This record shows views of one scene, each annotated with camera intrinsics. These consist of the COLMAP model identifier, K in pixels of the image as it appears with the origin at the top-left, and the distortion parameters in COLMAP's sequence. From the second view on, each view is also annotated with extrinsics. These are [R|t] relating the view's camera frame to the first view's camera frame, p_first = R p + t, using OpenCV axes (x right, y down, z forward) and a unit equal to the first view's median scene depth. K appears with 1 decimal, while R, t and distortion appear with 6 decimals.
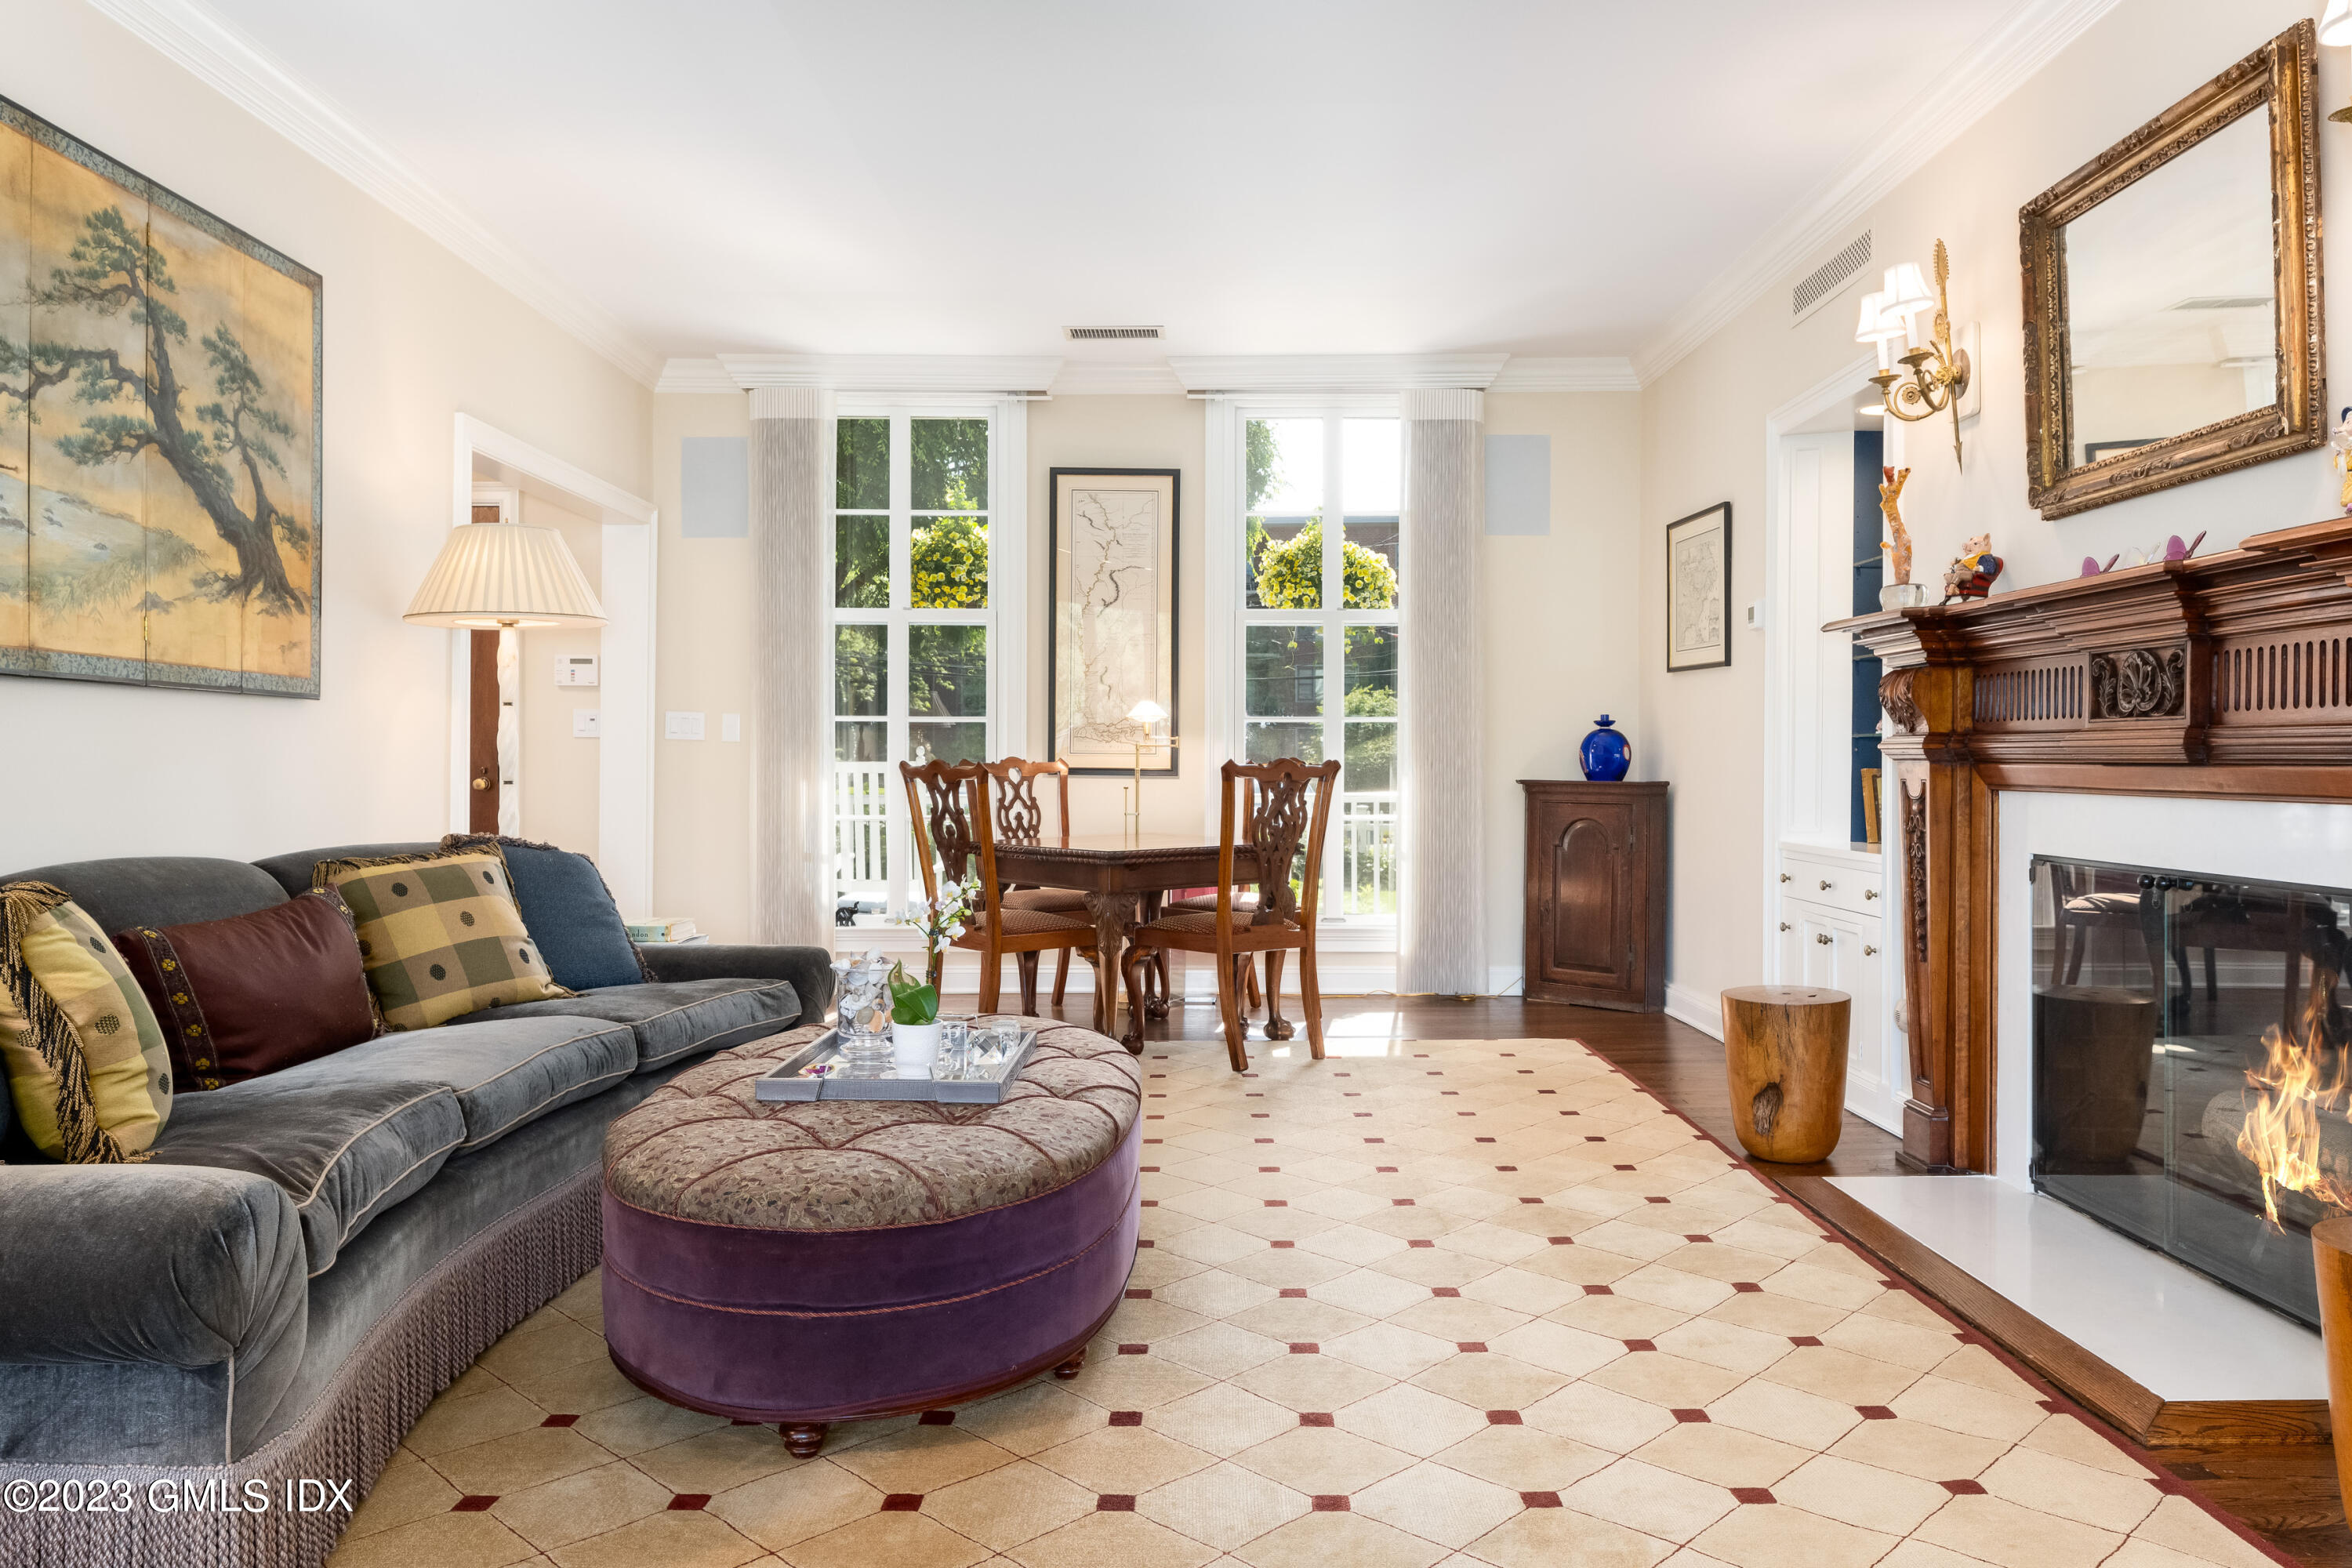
lens RADIAL K [[1612.4, 0, 1173.9], [0, 1612.4, 775.7], [0, 0, 1]] dist [-0.015272, 0.001939]
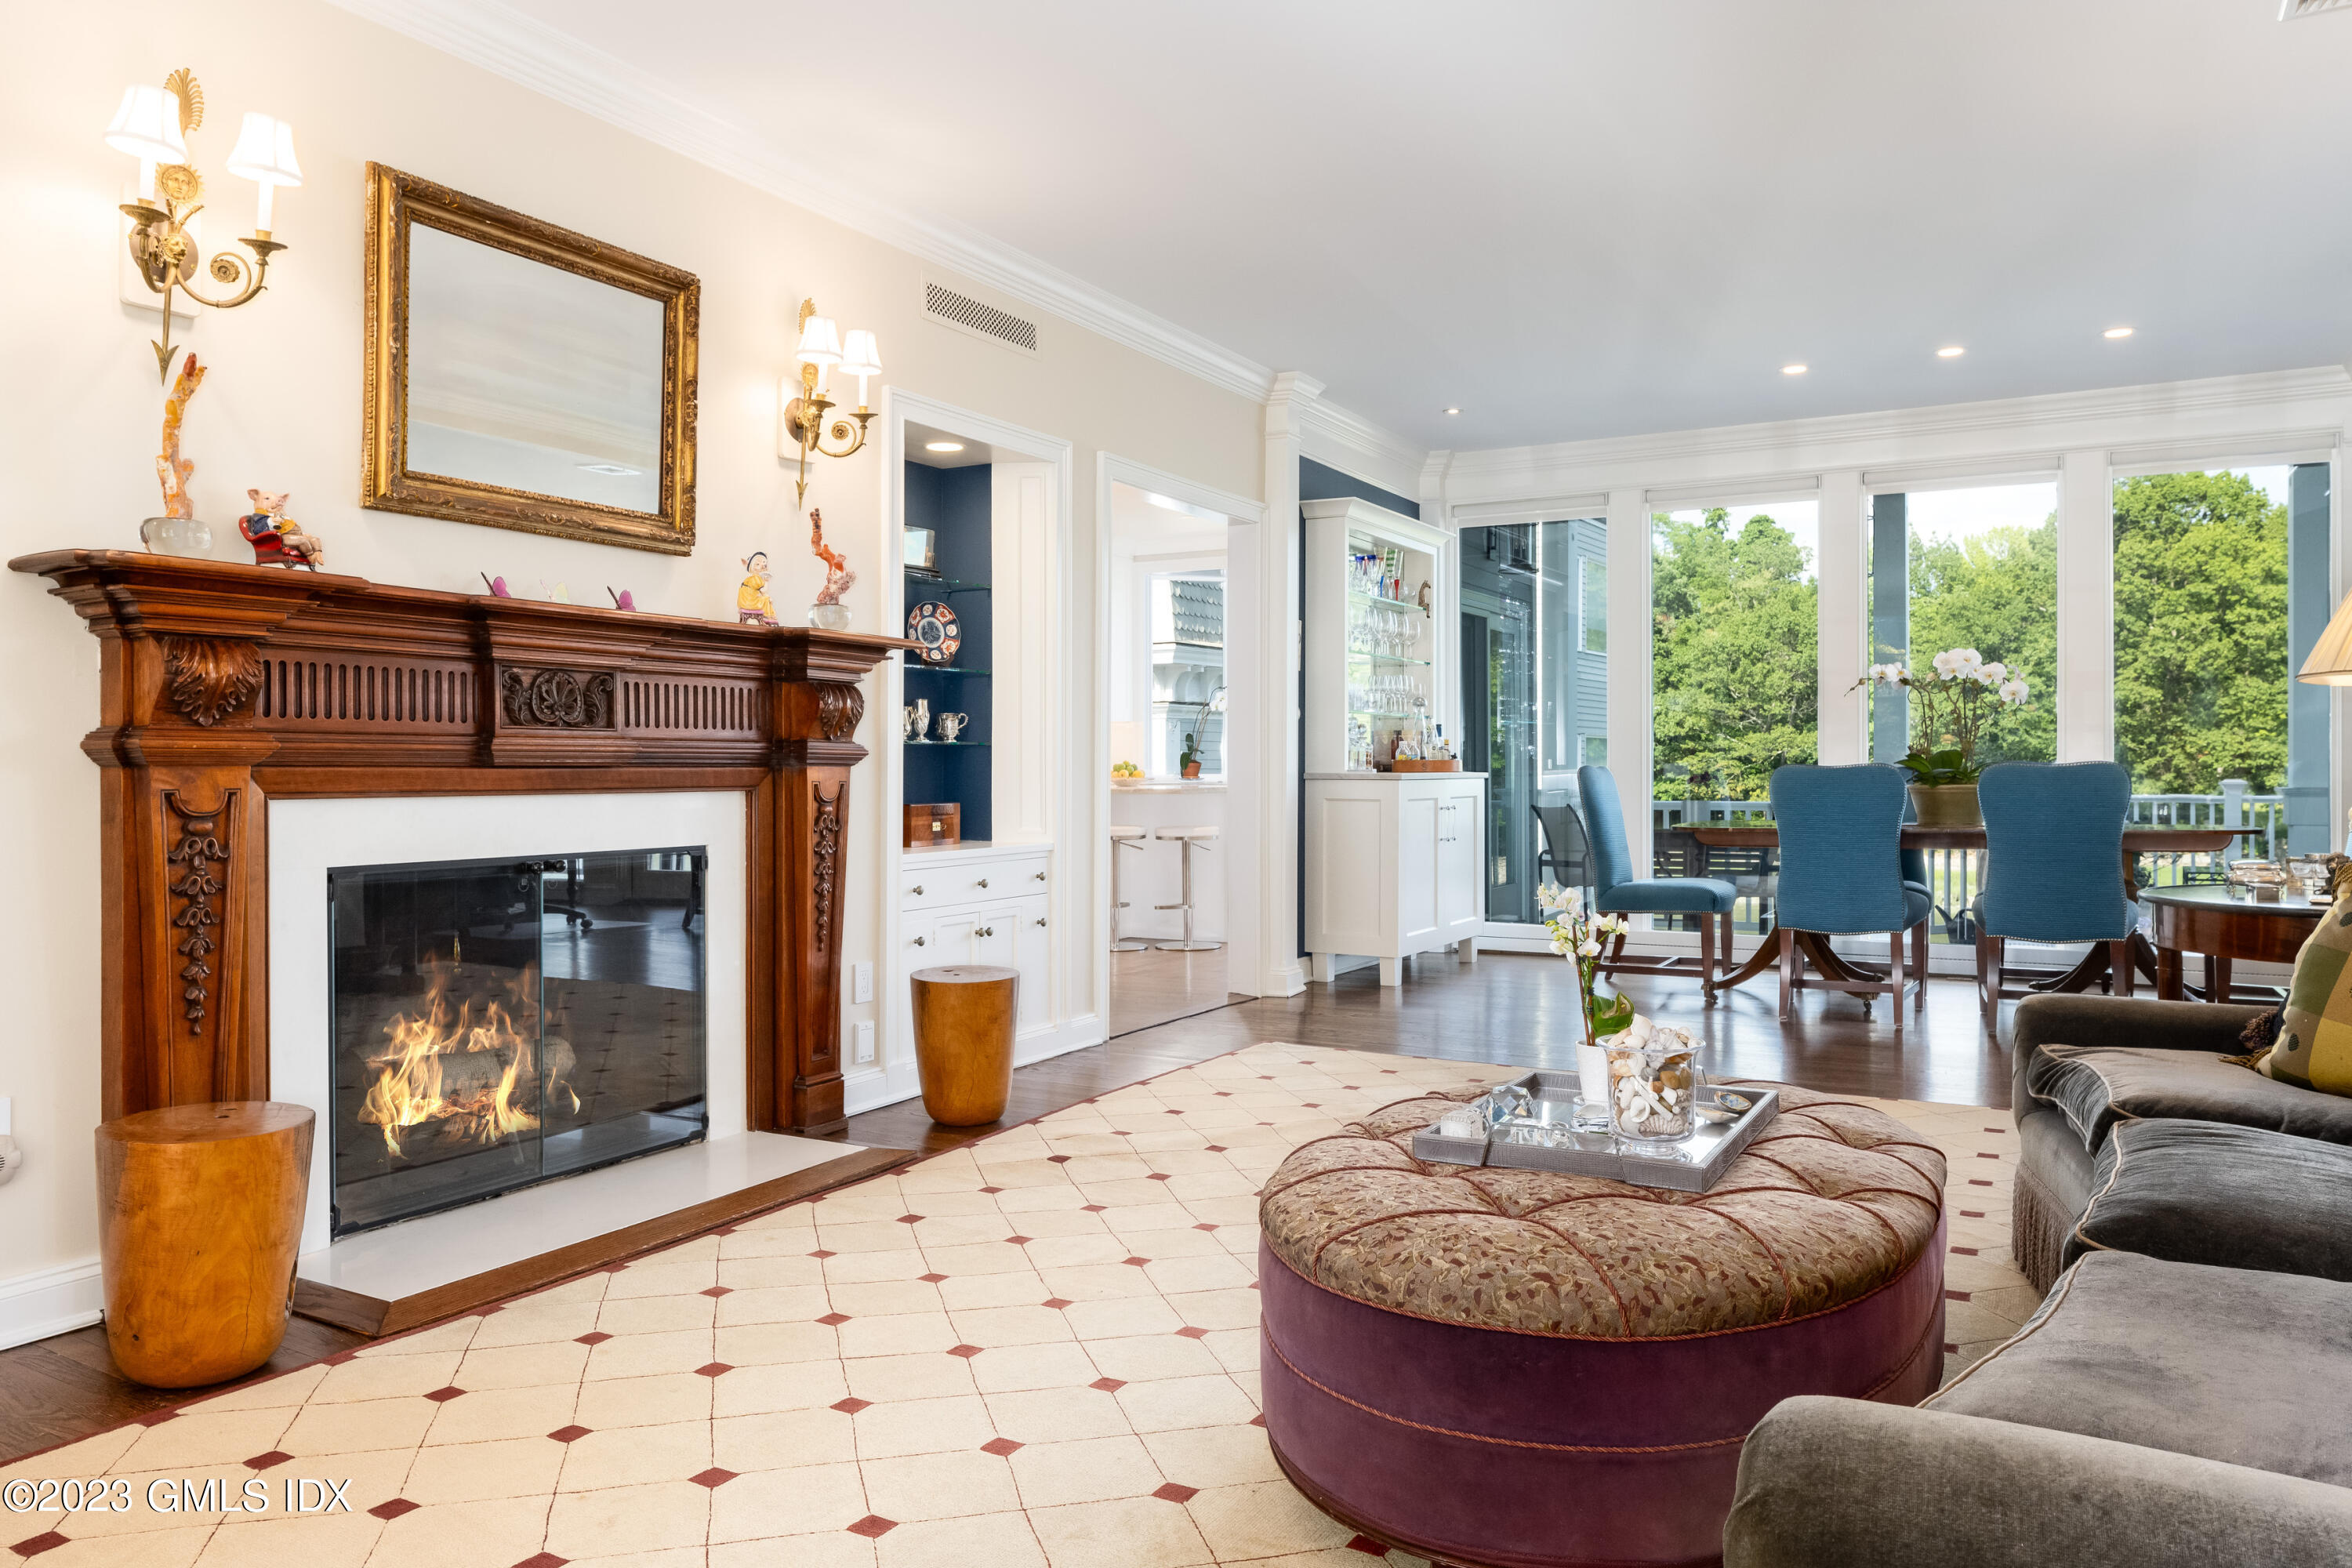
lens RADIAL K [[1612.4, 0, 1171.4], [0, 1612.4, 772.4], [0, 0, 1]] dist [-0.015272, 0.001939]
pose [[-0.882196, -0.010041, 0.470775, -0.347335], [-0.002420, 0.999856, 0.016789, -0.023945], [-0.470876, 0.013672, -0.882094, 1.798183]]
